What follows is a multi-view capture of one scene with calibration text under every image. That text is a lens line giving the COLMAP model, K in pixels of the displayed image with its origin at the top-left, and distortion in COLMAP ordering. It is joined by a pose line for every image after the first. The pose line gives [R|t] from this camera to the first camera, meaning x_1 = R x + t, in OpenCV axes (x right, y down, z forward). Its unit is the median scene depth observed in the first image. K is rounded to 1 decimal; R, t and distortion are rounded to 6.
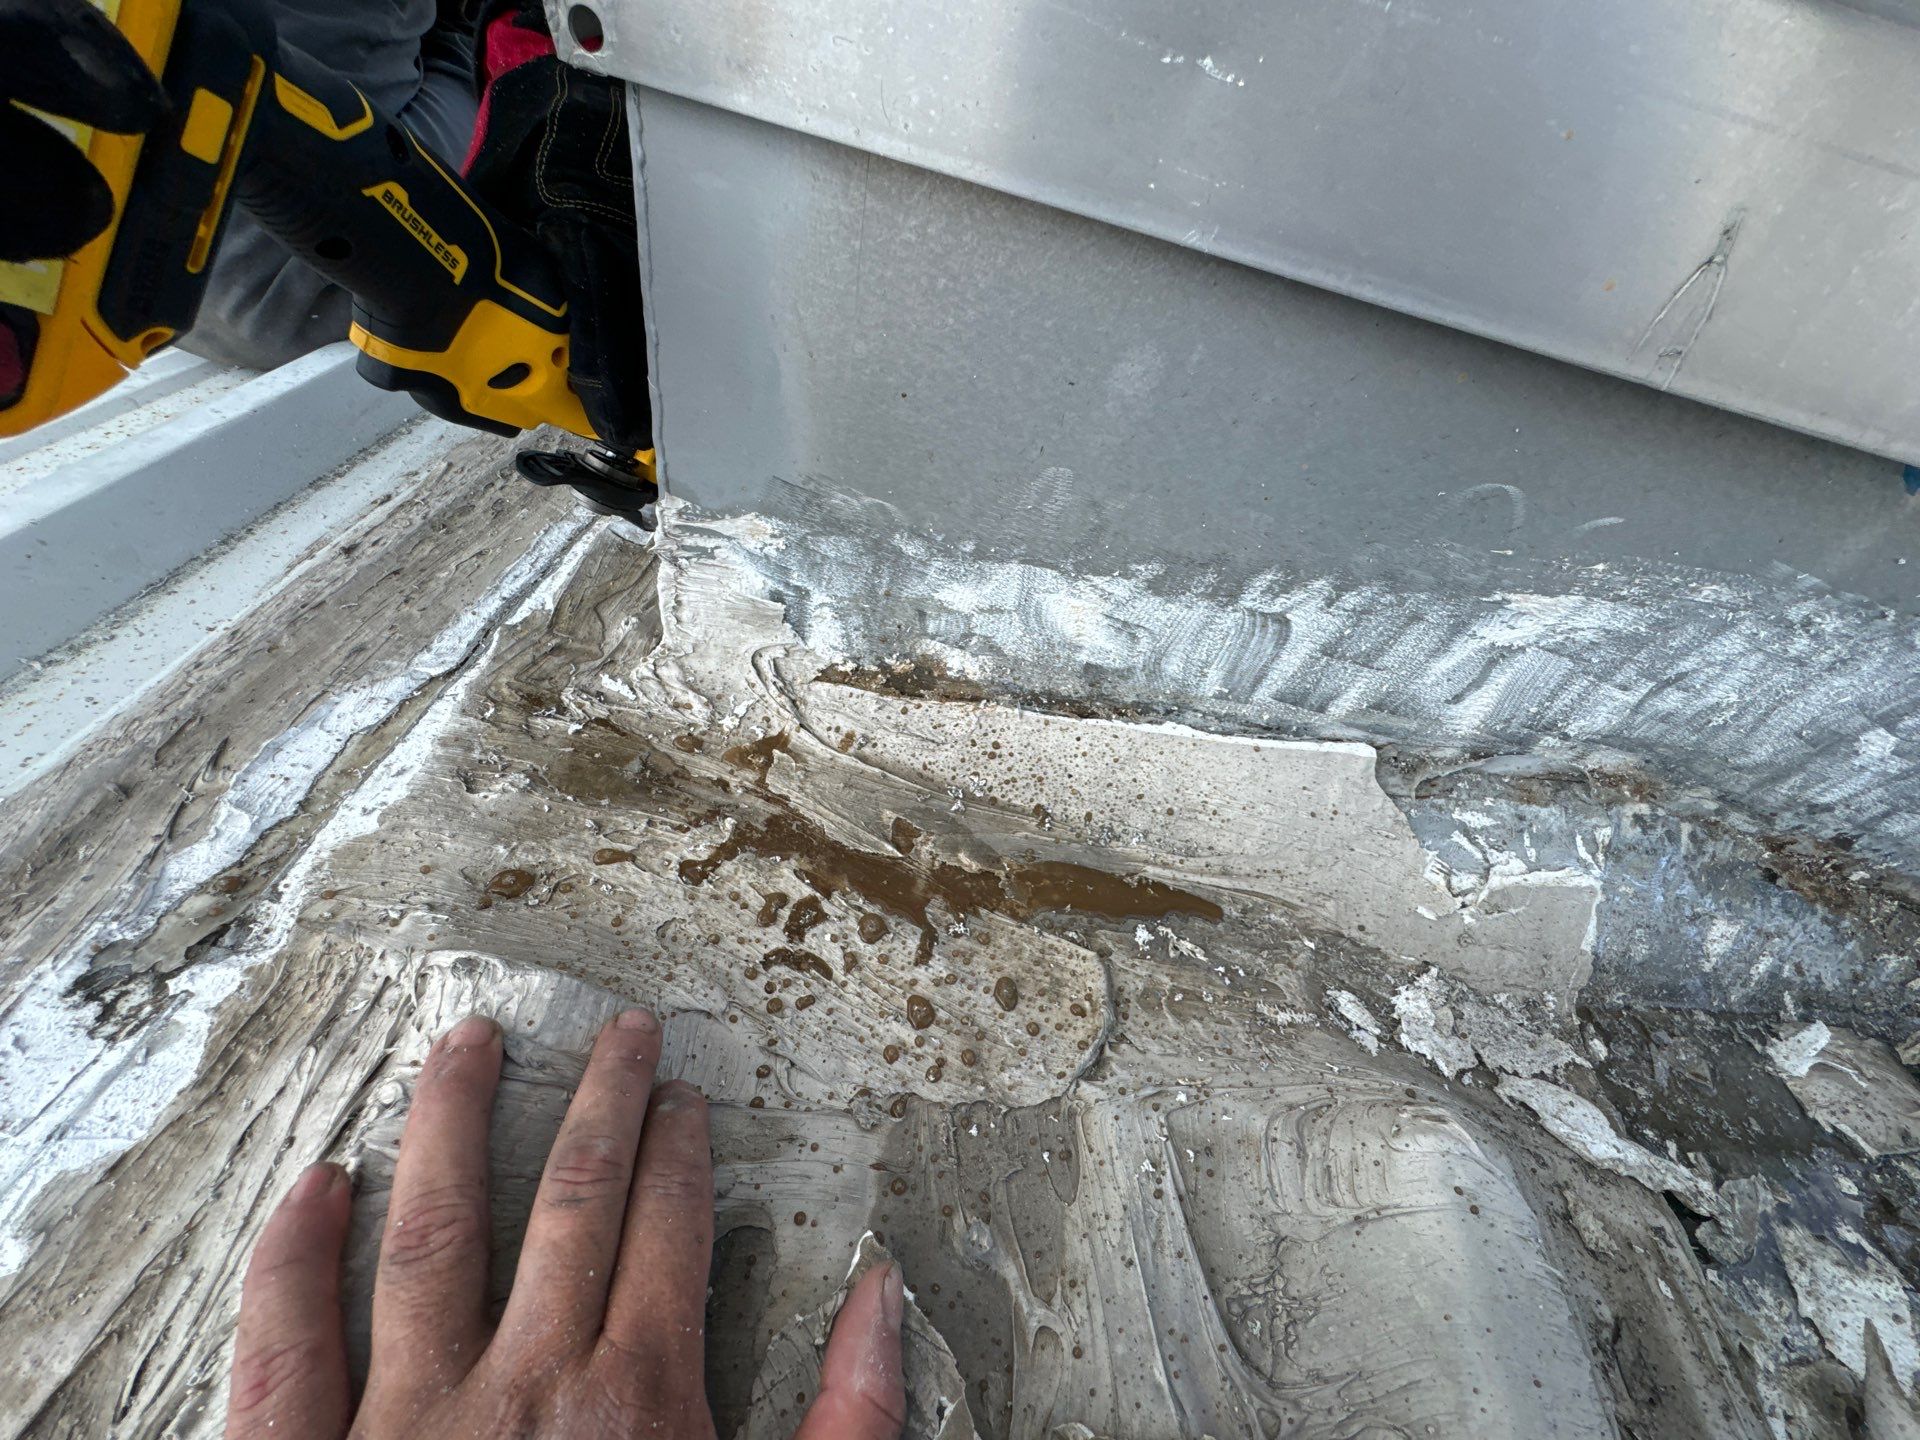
lens RADIAL K [[775.9, 0, 964.9], [0, 775.9, 719.4], [0, 0, 1]] dist [0.001076, -0.000272]
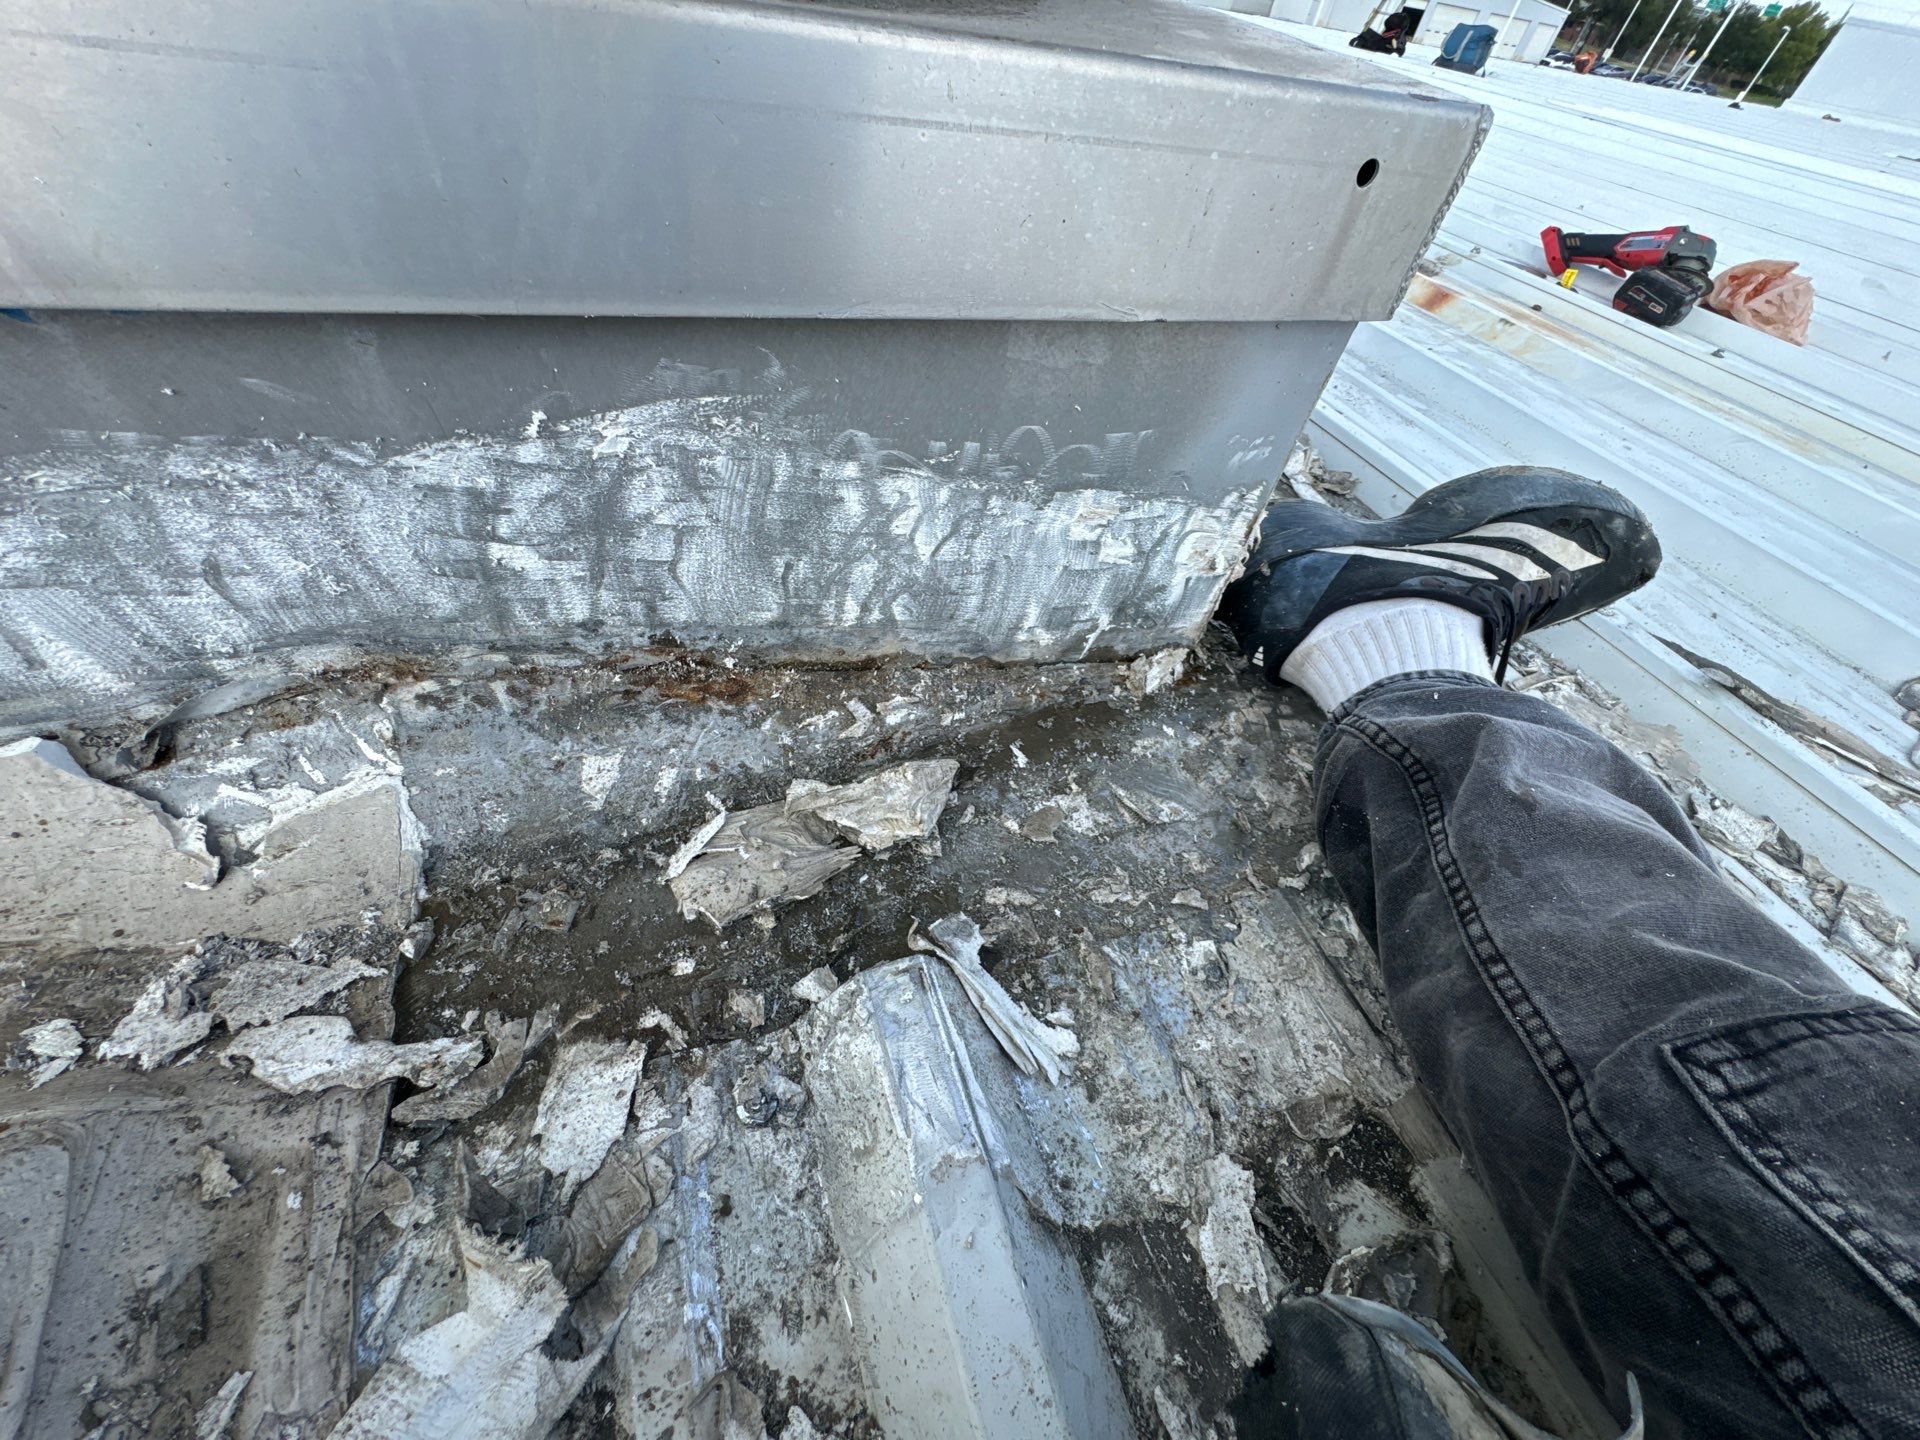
lens RADIAL K [[775.9, 0, 957.2], [0, 775.9, 722.1], [0, 0, 1]] dist [0.001076, -0.000272]
pose [[0.904238, -0.374583, 0.205040, 1.447258], [0.354256, 0.926121, 0.129624, 0.303680], [-0.238446, -0.044574, 0.970132, -0.089391]]
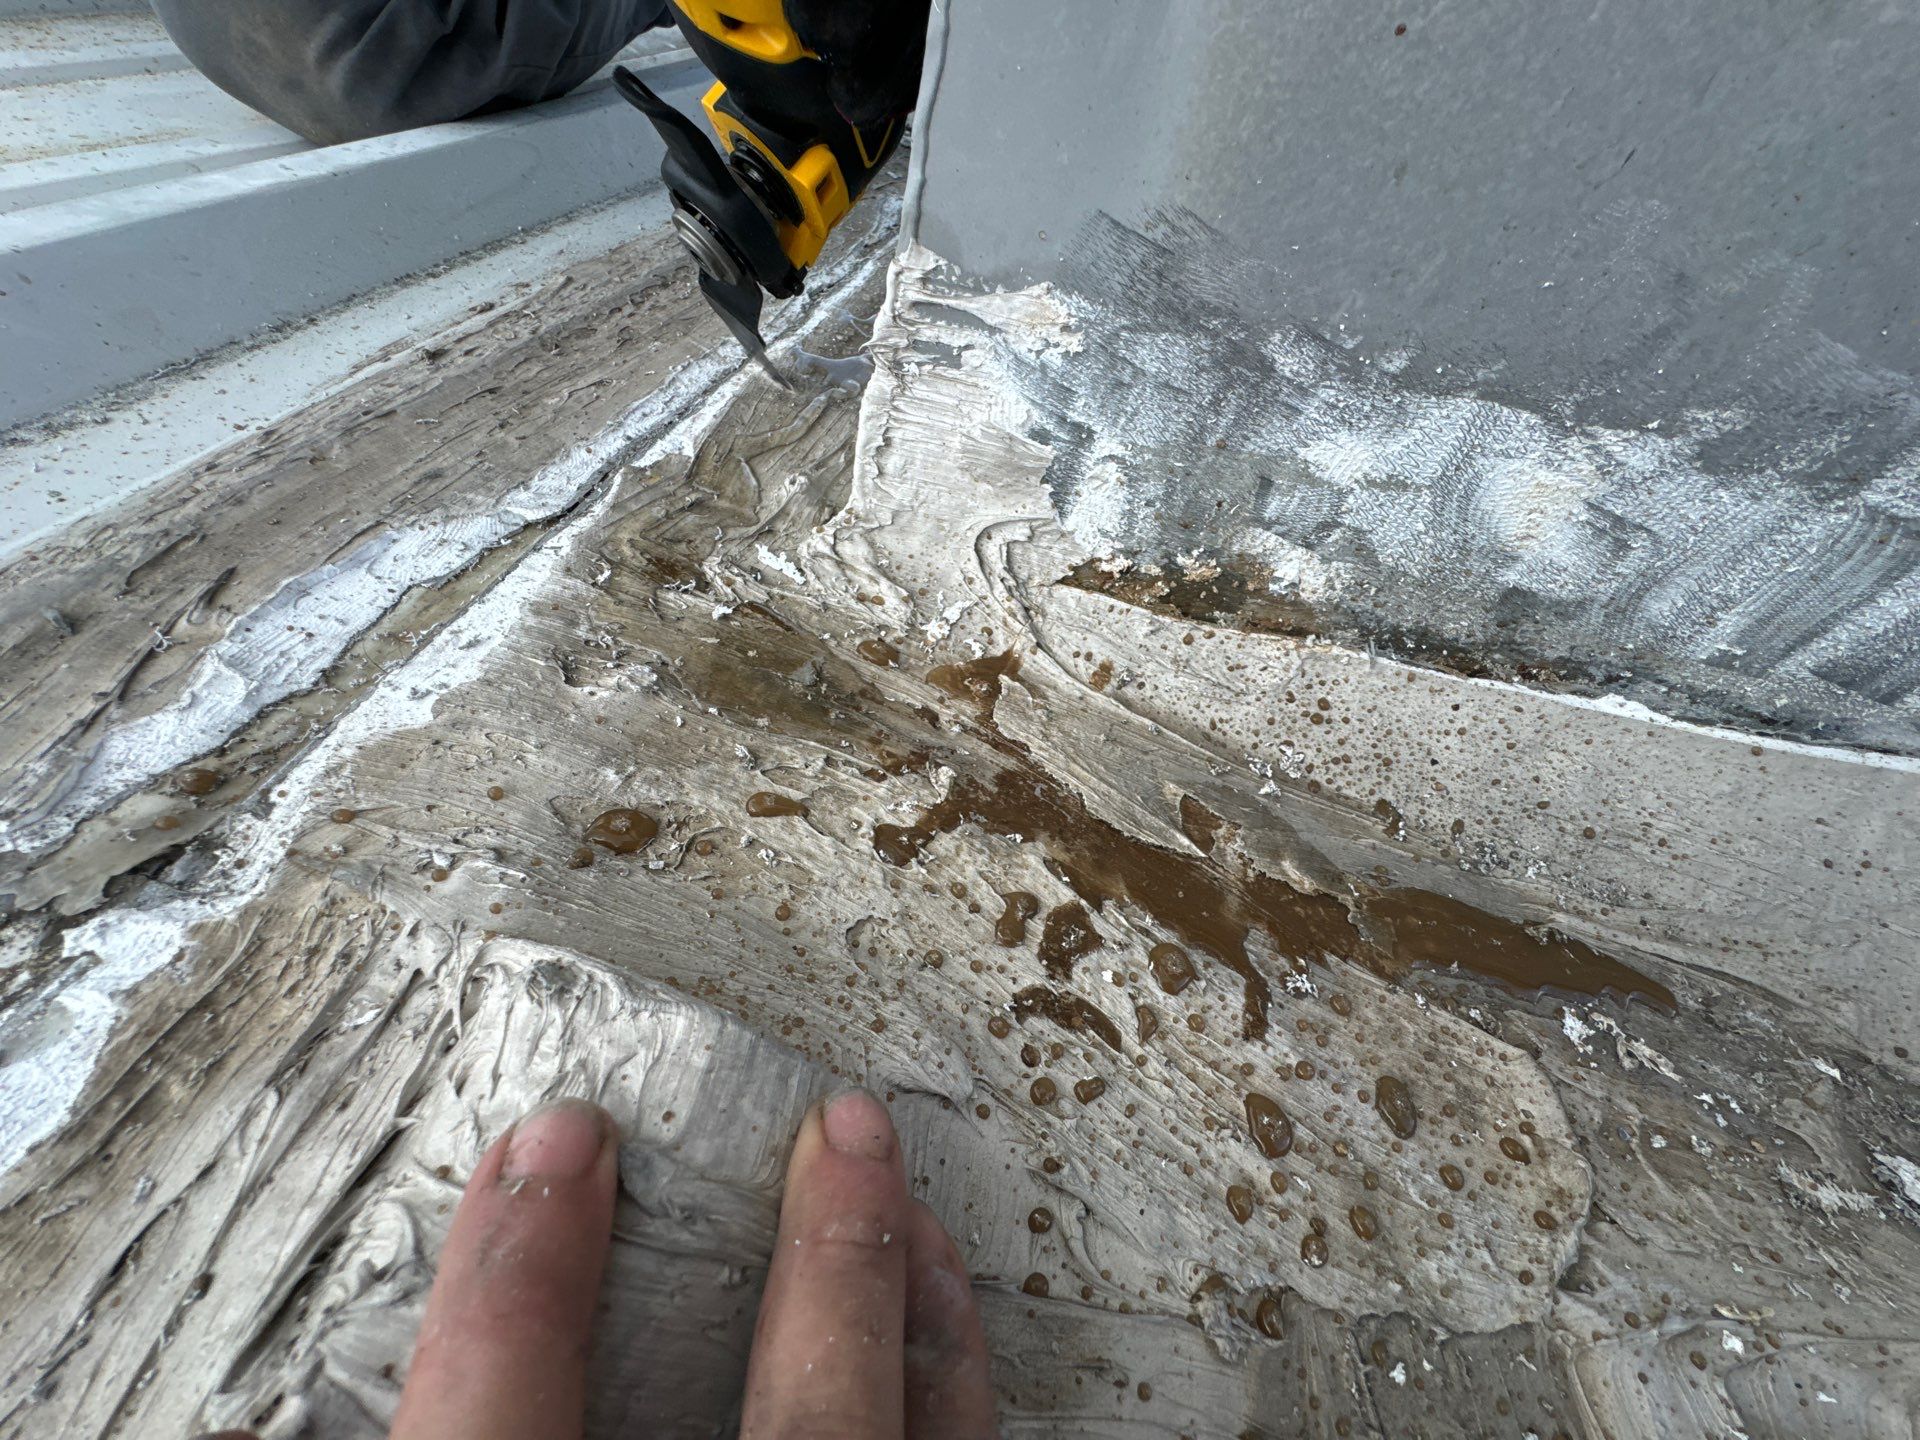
lens RADIAL K [[775.9, 0, 959.7], [0, 775.9, 719.8], [0, 0, 1]] dist [0.001076, -0.000272]
pose [[0.991868, 0.104374, -0.072832, -0.254007], [-0.102785, 0.994383, 0.025242, 0.071873], [0.075057, -0.017550, 0.997025, 0.361881]]
